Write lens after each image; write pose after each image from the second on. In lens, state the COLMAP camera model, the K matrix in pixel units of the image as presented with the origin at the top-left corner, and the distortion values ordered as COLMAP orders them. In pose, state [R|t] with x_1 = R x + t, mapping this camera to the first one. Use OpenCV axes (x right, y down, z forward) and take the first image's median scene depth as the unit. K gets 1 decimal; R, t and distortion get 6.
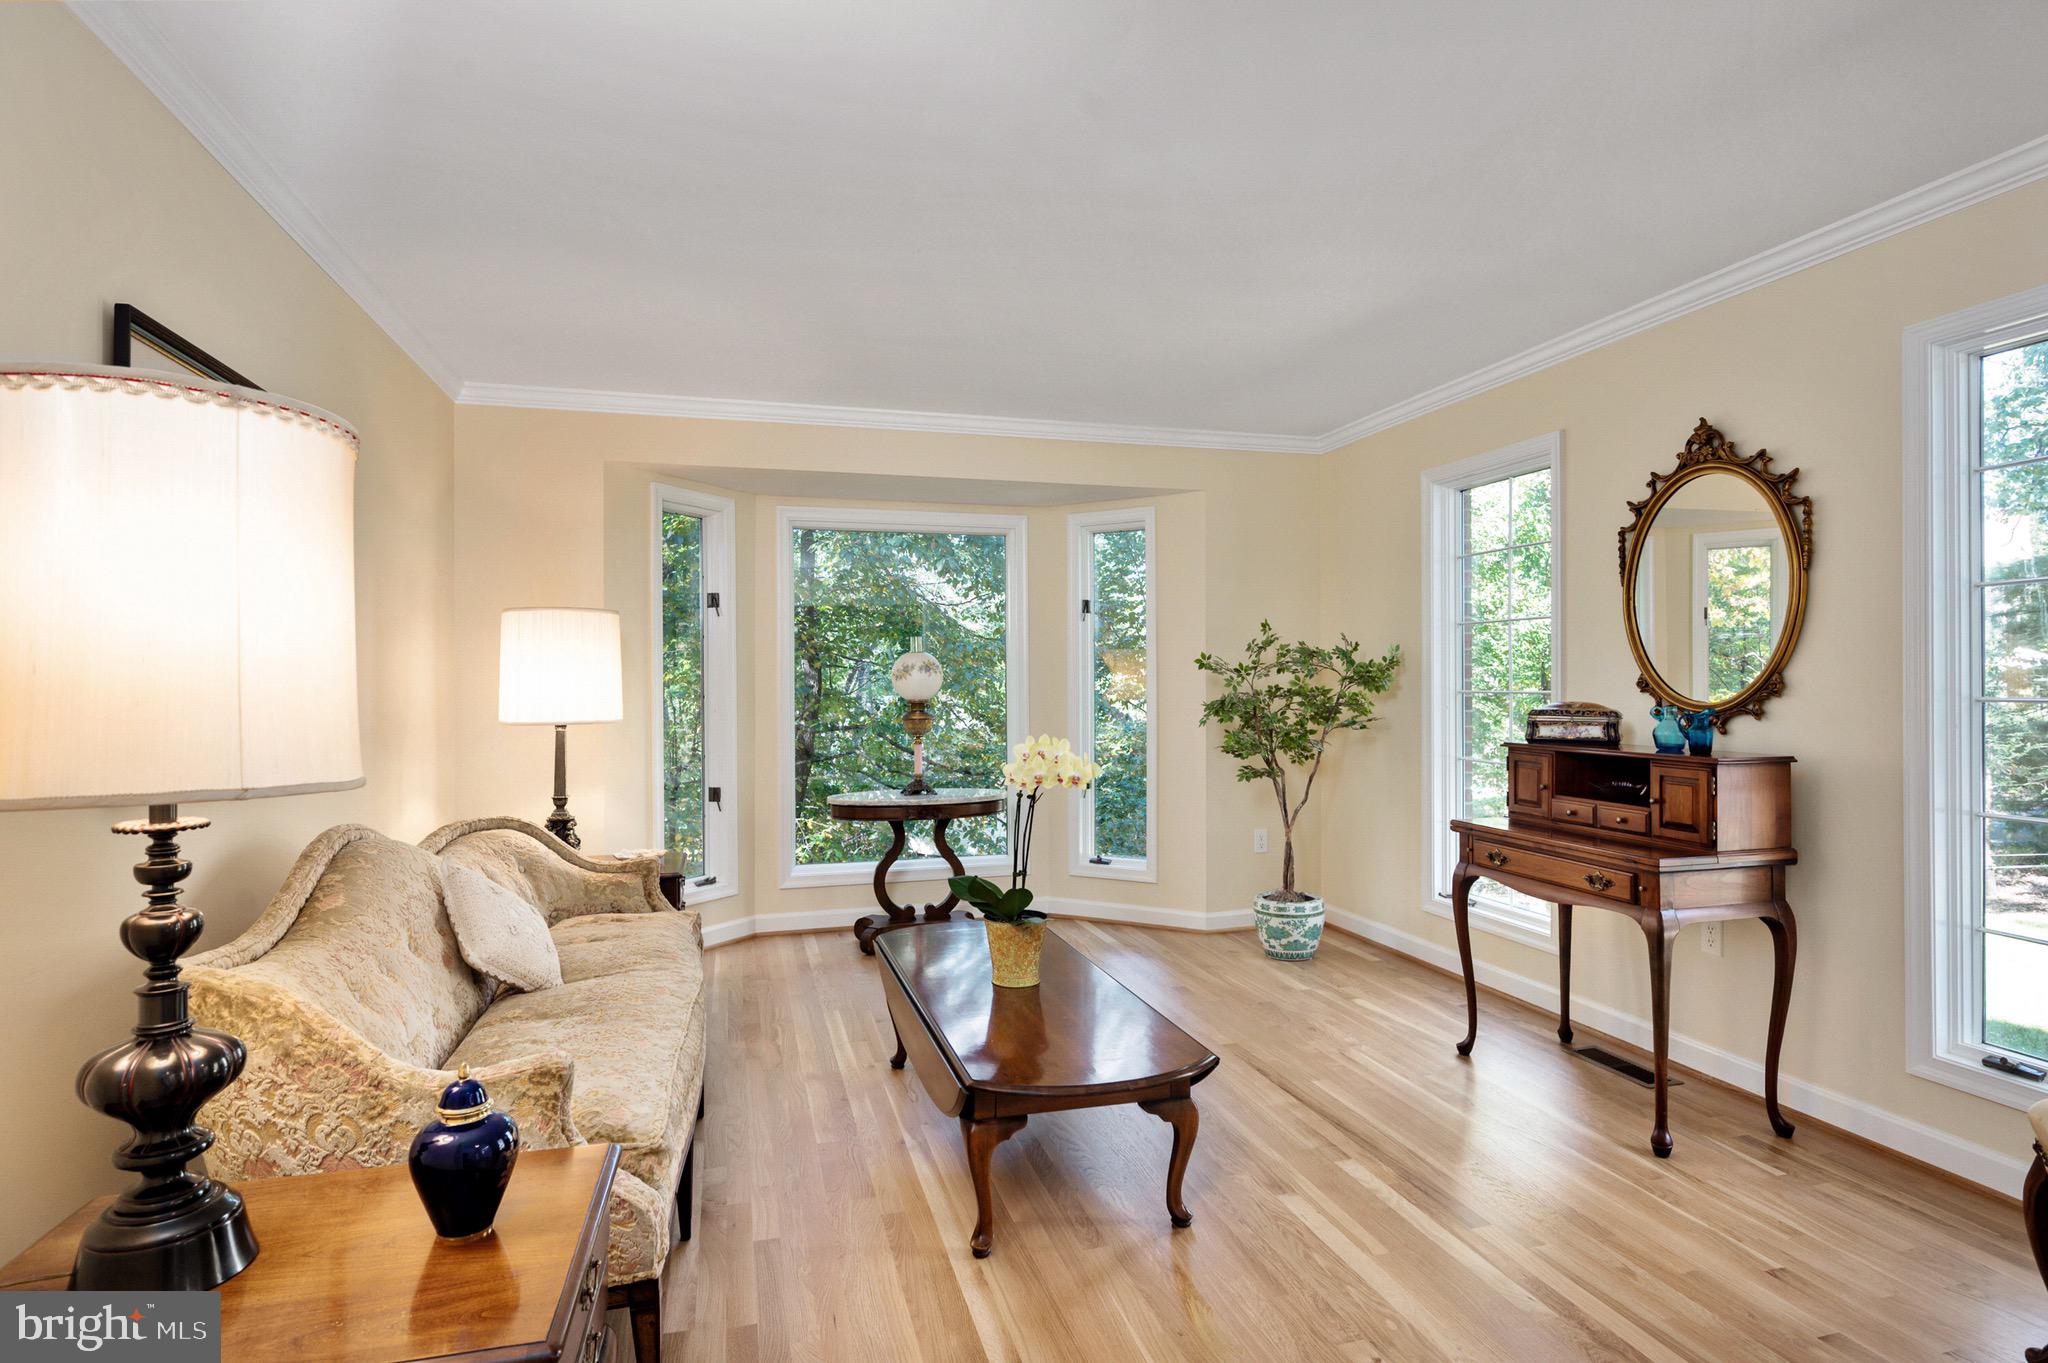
lens RADIAL K [[1047.1, 0, 1024.0], [0, 1047.1, 681.5], [0, 0, 1]] dist [-0.000848, 0.000299]
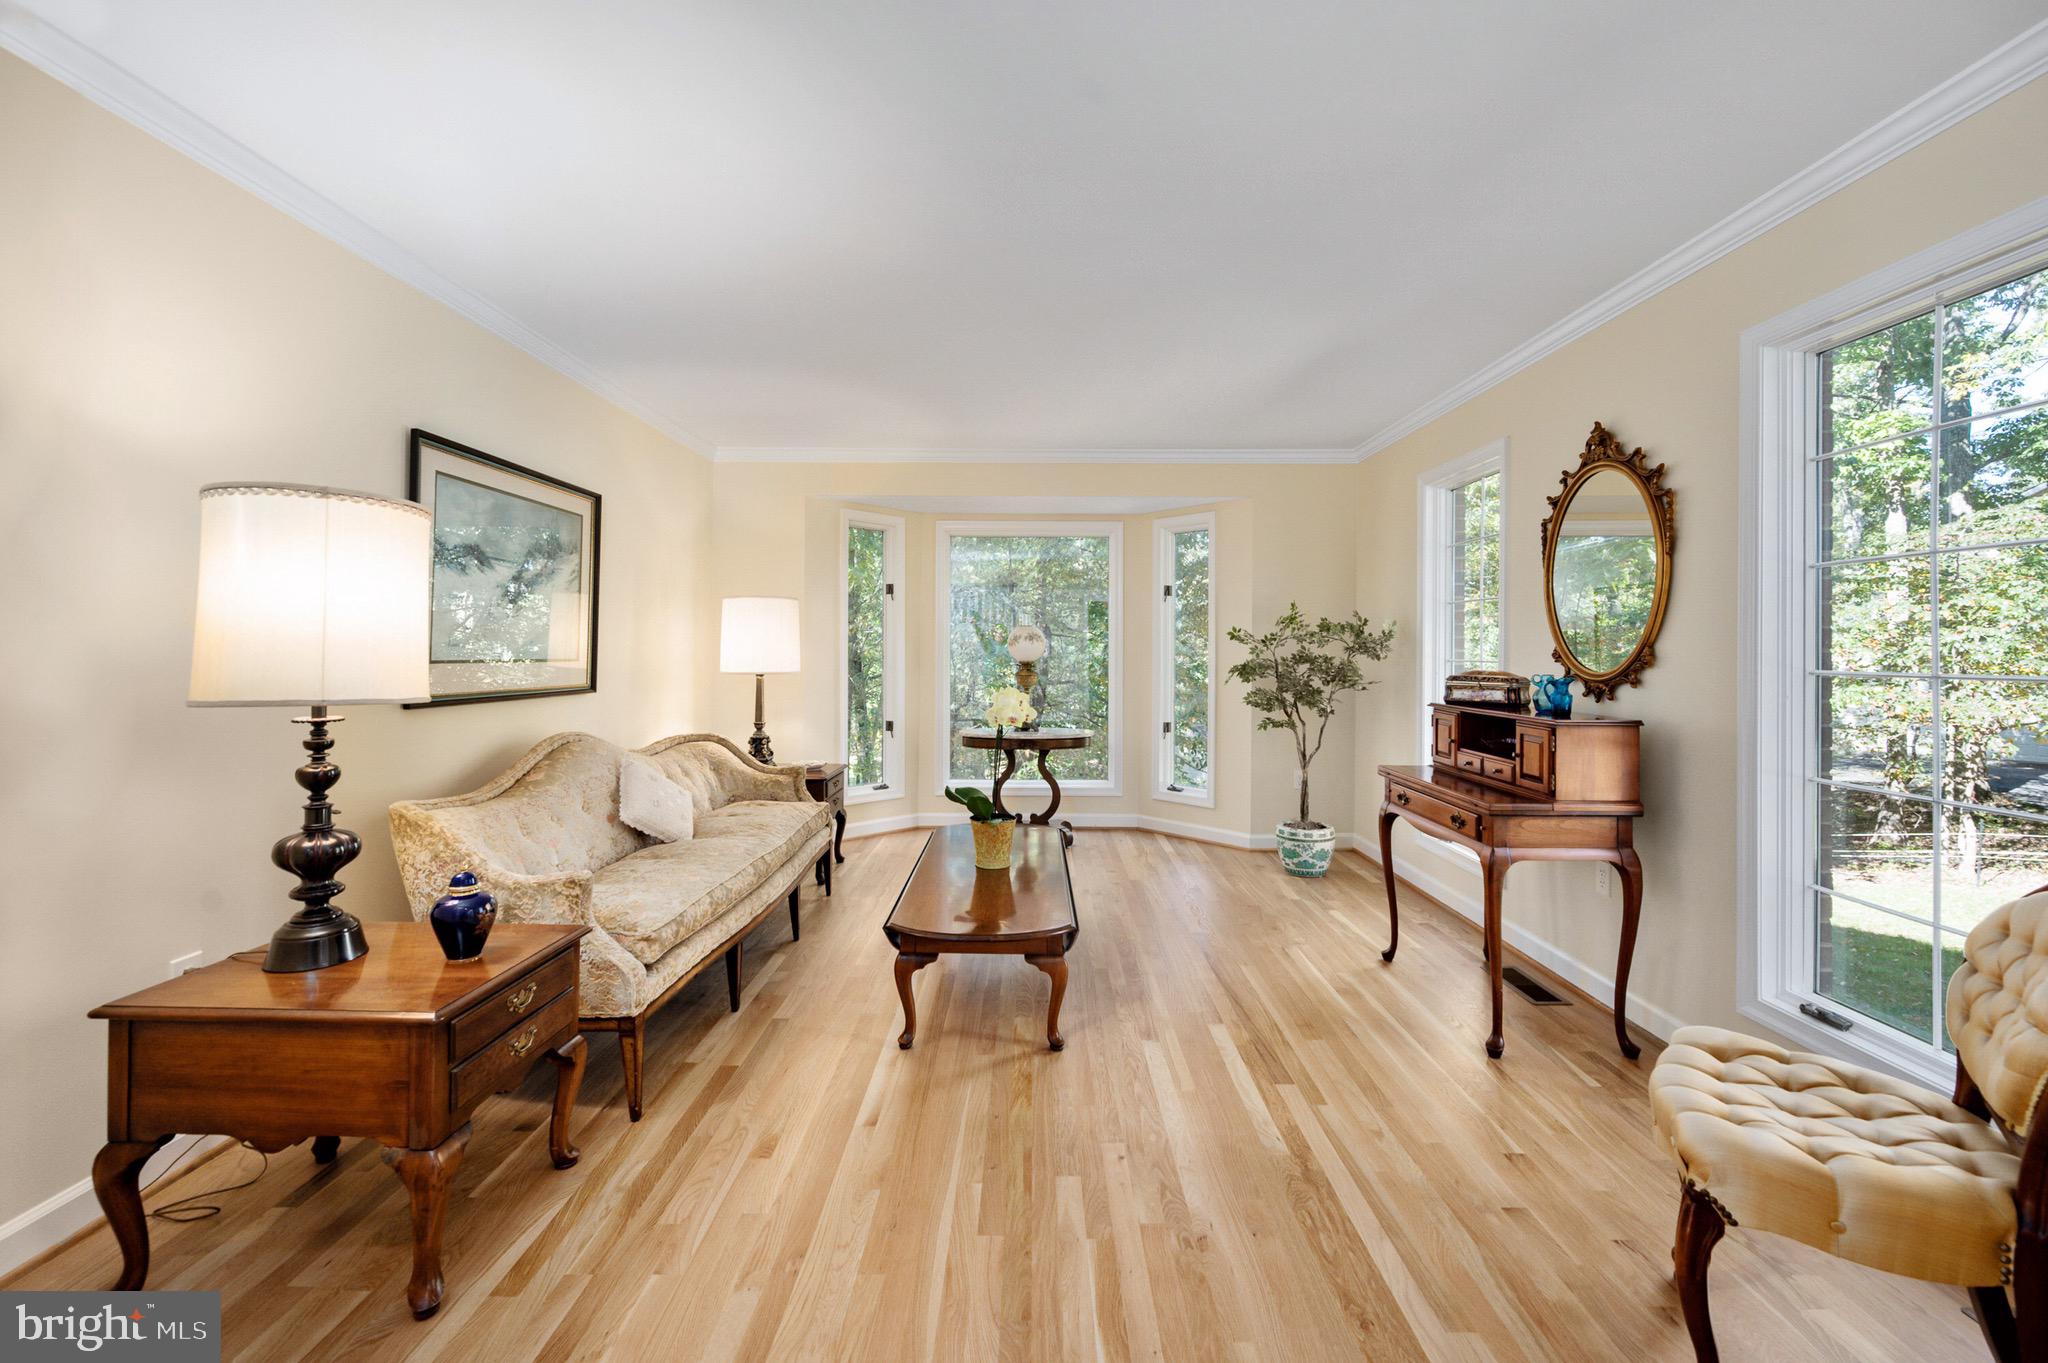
lens RADIAL K [[818.0, 0, 1029.1], [0, 818.0, 644.6], [0, 0, 1]] dist [0.001546, 0.000180]
pose [[0.962032, 0.007832, -0.272826, 0.289565], [-0.009011, 0.999955, -0.003069, -0.001018], [0.272789, 0.005411, 0.962059, -0.023168]]
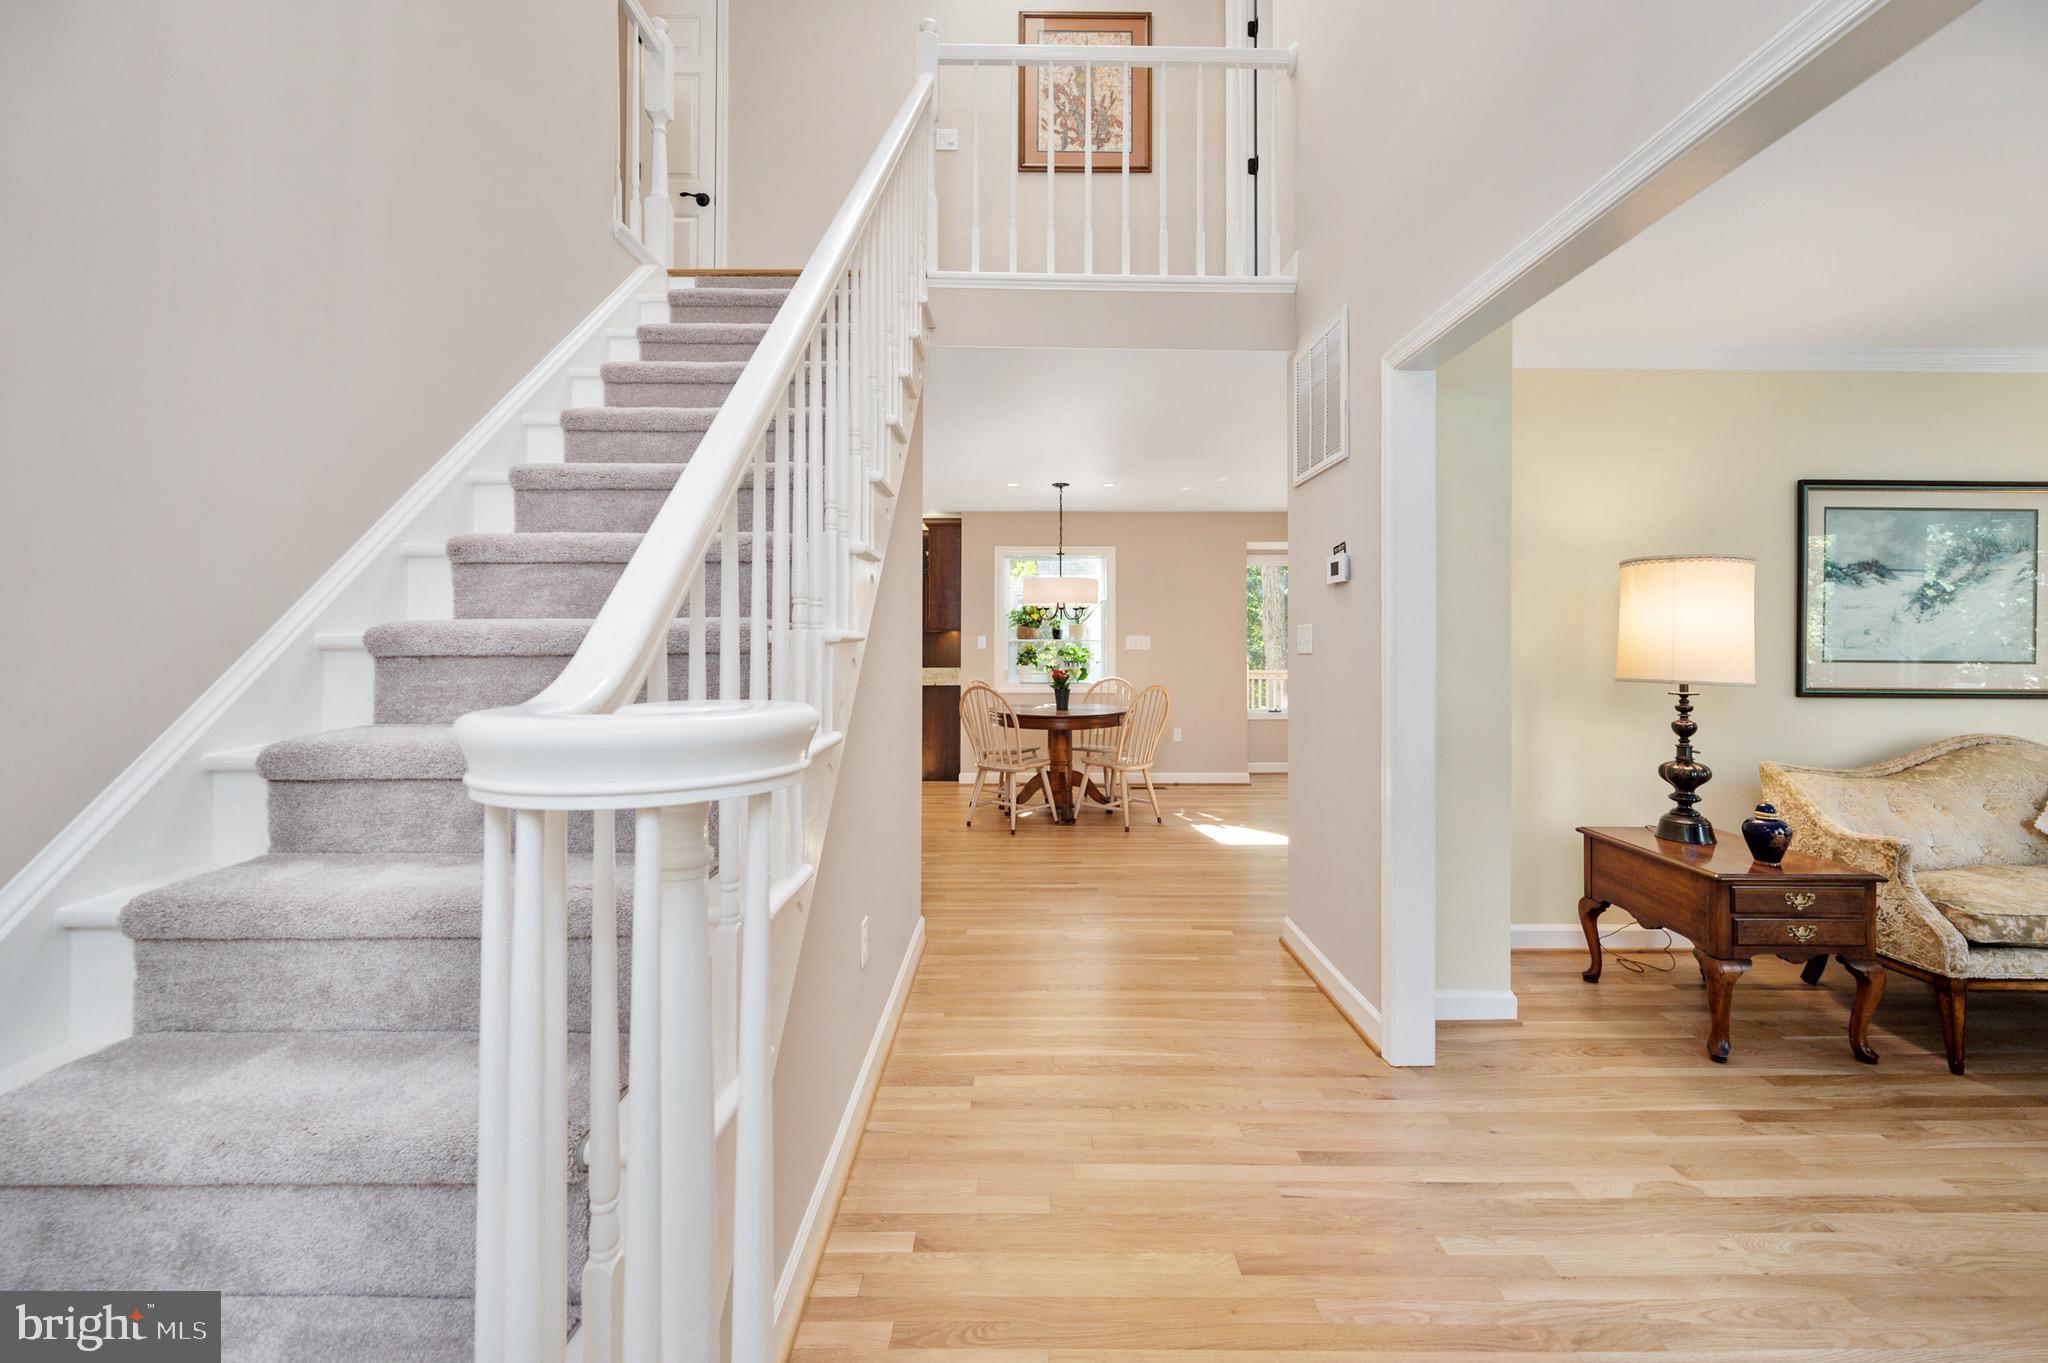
lens RADIAL K [[818.0, 0, 1029.1], [0, 818.0, 644.6], [0, 0, 1]] dist [0.001546, 0.000180]
pose [[-0.273104, 0.003140, -0.961979, 0.732429], [0.000402, 0.999995, 0.003150, -0.004725], [0.961984, 0.000474, -0.273104, -0.070791]]
